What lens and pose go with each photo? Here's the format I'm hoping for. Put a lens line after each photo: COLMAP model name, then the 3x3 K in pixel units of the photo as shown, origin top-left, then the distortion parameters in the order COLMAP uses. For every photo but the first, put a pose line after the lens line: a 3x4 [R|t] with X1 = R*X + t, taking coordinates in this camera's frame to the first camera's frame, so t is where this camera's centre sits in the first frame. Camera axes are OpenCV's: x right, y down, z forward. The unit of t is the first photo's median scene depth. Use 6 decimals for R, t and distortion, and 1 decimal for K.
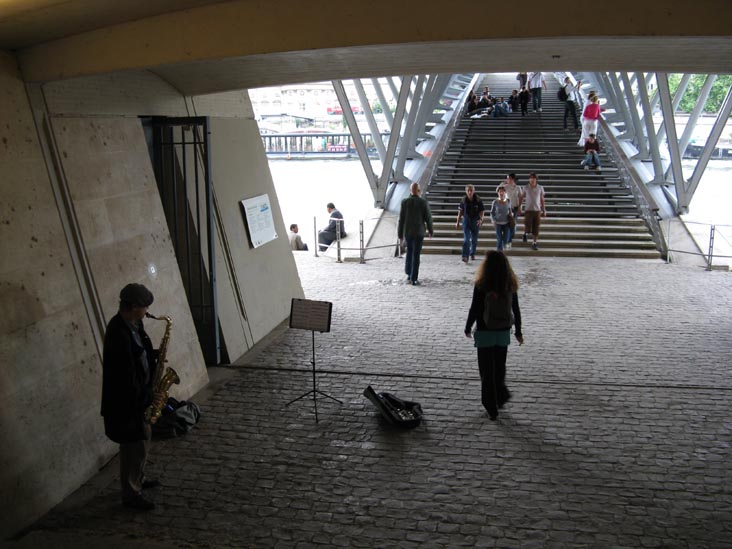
lens RADIAL K [[758.3, 0, 366.0], [0, 758.3, 274.5], [0, 0, 1]] dist [-0.189546, 0.193740]
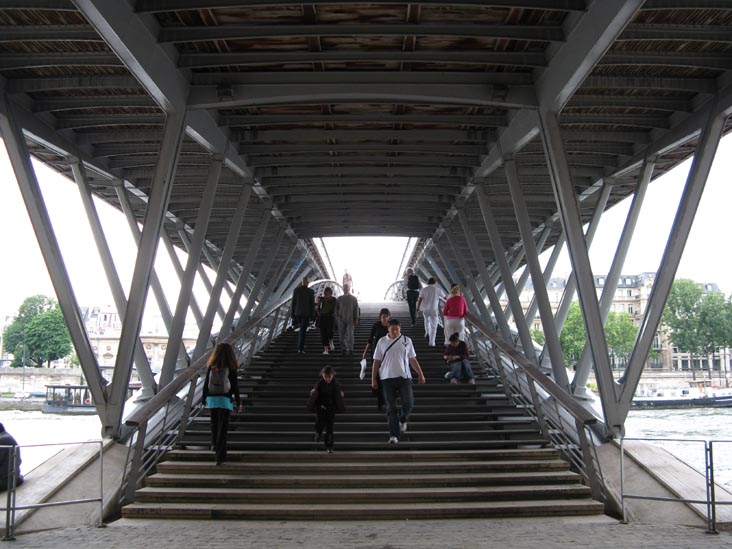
lens RADIAL K [[758.3, 0, 366.0], [0, 758.3, 274.5], [0, 0, 1]] dist [-0.189546, 0.193740]
pose [[0.983281, 0.032816, 0.179112, 0.118306], [0.029808, 0.941351, -0.336109, -0.010725], [-0.179637, 0.335829, 0.924635, 0.445490]]
